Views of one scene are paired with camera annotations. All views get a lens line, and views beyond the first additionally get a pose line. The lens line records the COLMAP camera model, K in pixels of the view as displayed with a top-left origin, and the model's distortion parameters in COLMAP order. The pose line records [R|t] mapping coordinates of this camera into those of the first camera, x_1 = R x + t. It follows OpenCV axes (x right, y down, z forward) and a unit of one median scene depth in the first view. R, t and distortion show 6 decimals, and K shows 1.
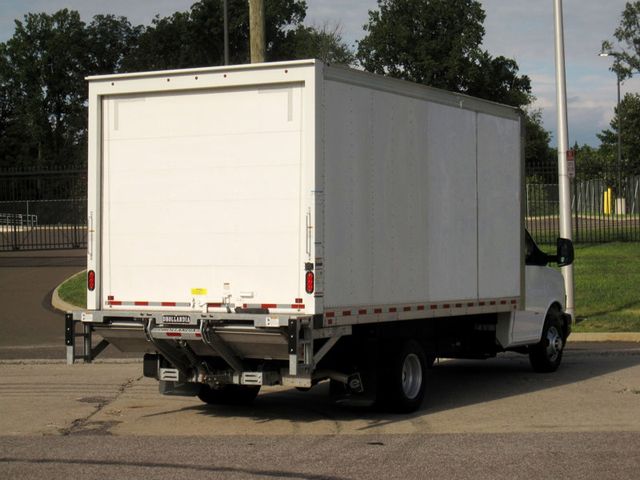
lens RADIAL K [[1484.4, 0, 320.0], [0, 1484.4, 240.0], [0, 0, 1]] dist [-0.129572, -0.050848]
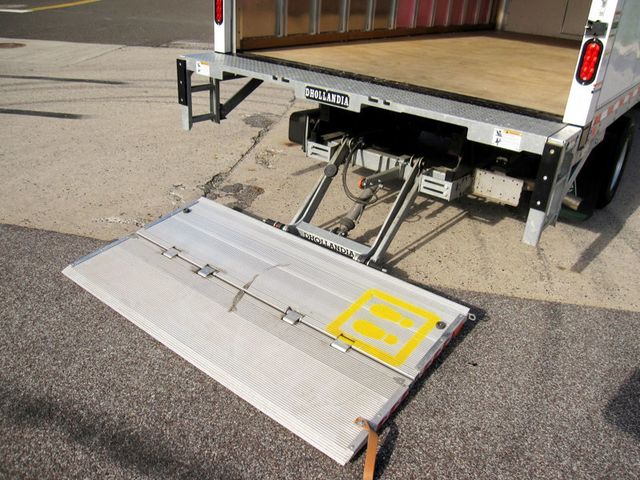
lens RADIAL K [[536.1, 0, 320.0], [0, 536.1, 240.0], [0, 0, 1]] dist [-0.057008, 0.014986]
pose [[0.984771, 0.128636, -0.116960, -0.065456], [-0.060415, 0.883999, 0.463569, 0.004565], [0.163024, -0.449443, 0.878308, 0.767409]]
